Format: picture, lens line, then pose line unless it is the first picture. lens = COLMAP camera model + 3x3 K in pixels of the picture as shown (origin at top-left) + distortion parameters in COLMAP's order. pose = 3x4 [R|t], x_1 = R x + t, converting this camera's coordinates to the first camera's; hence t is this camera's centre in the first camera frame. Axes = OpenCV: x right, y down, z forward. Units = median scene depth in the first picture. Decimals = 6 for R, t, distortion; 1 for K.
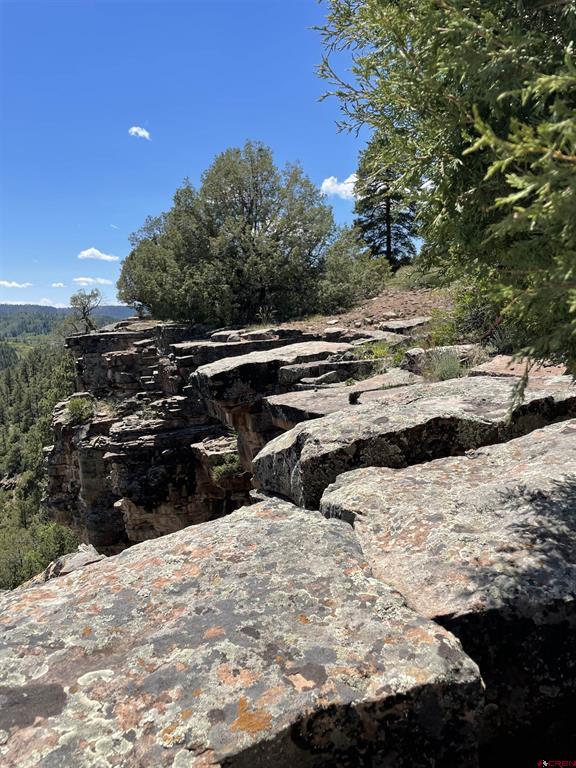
lens RADIAL K [[568.2, 0, 289.1], [0, 568.2, 382.6], [0, 0, 1]] dist [0.029433, -0.031201]
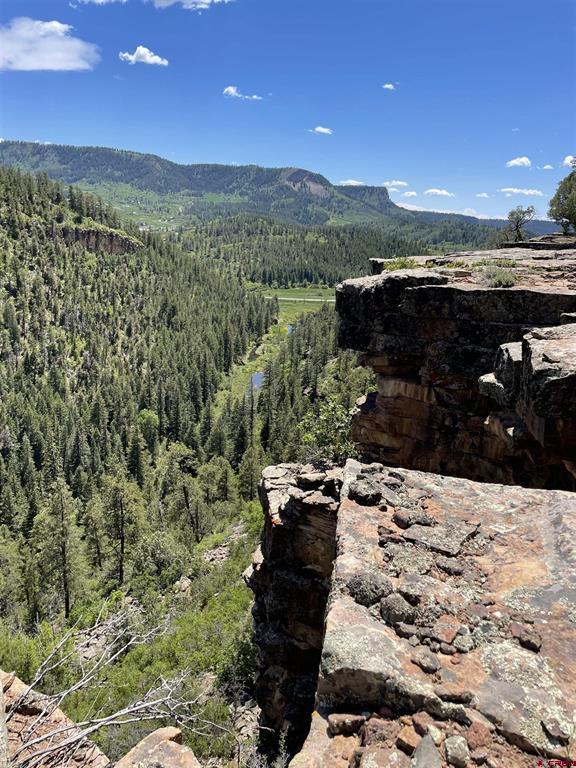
lens RADIAL K [[568.2, 0, 290.3], [0, 568.2, 385.5], [0, 0, 1]] dist [0.029433, -0.031201]
pose [[0.768882, 0.240334, -0.592503, 0.749757], [-0.148387, 0.968440, 0.200264, 0.366128], [0.621934, -0.066060, 0.780278, -2.812960]]
